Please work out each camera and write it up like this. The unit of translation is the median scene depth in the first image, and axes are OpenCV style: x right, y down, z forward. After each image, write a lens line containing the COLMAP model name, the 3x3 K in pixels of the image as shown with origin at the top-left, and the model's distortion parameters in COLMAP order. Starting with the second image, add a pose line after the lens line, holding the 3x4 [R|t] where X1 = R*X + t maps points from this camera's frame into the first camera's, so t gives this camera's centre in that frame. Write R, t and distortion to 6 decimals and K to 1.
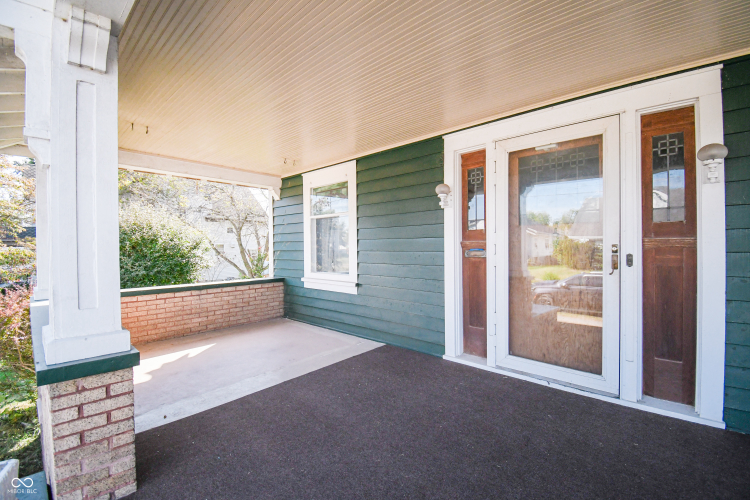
lens RADIAL K [[331.4, 0, 378.6], [0, 331.4, 249.6], [0, 0, 1]] dist [0.020207, -0.024657]
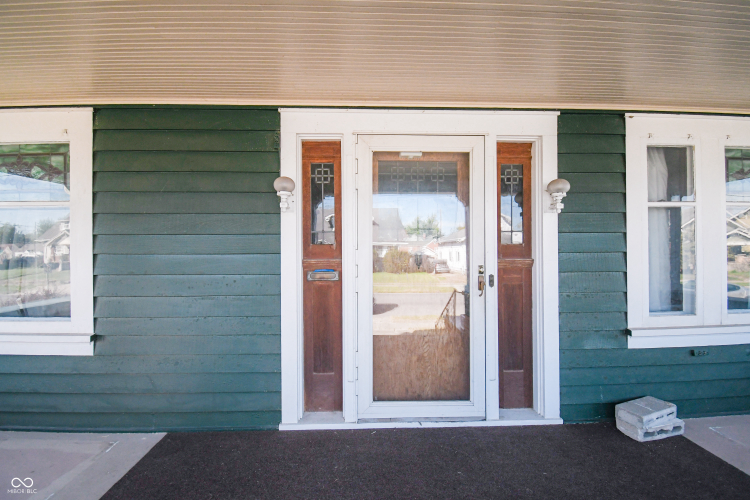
lens RADIAL K [[331.4, 0, 378.6], [0, 331.4, 249.6], [0, 0, 1]] dist [0.020207, -0.024657]
pose [[0.709033, 0.005361, 0.705155, -0.152644], [0.004370, 0.999918, -0.011996, -0.037968], [-0.705162, 0.011587, 0.708952, 0.374212]]
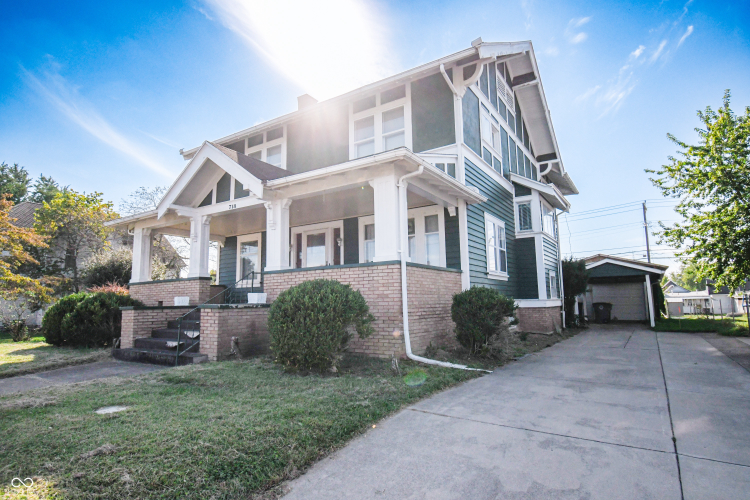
lens RADIAL K [[414.8, 0, 375.0], [0, 414.8, 250.0], [0, 0, 1]] dist [-0.002336, -0.000709]
pose [[0.987217, 0.018591, 0.158295, 0.365350], [0.003857, 0.990097, -0.140335, 0.386907], [-0.159336, 0.139152, 0.977368, -2.775547]]
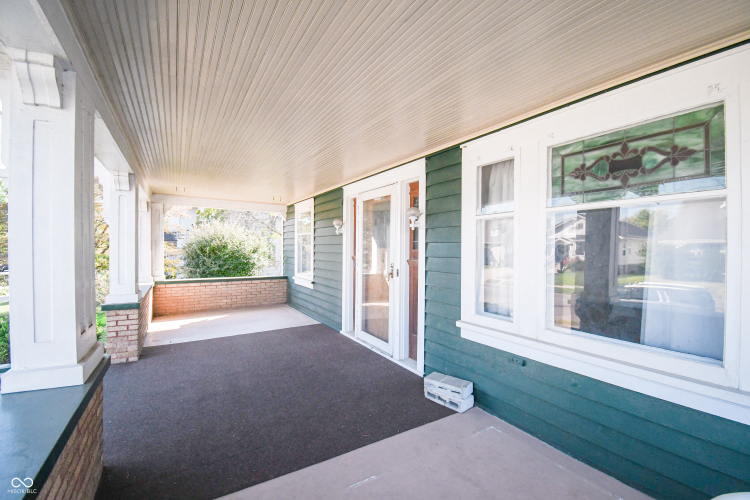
lens RADIAL K [[331.4, 0, 378.6], [0, 331.4, 249.6], [0, 0, 1]] dist [0.020207, -0.024657]
pose [[0.961125, 0.017875, -0.275534, 0.801346], [-0.018760, 0.999824, -0.000578, -0.058024], [0.275475, 0.005725, 0.961291, -0.428995]]
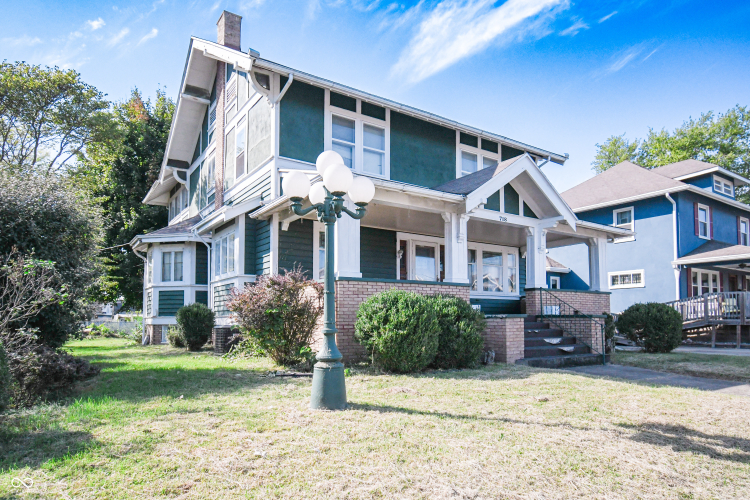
lens RADIAL K [[481.9, 0, 375.0], [0, 481.9, 250.0], [0, 0, 1]] dist [0.279292, -0.000071]
pose [[0.251261, 0.157238, 0.955062, -3.894831], [-0.004794, 0.986907, -0.161220, 0.485340], [-0.967908, 0.035930, 0.248725, 0.163159]]
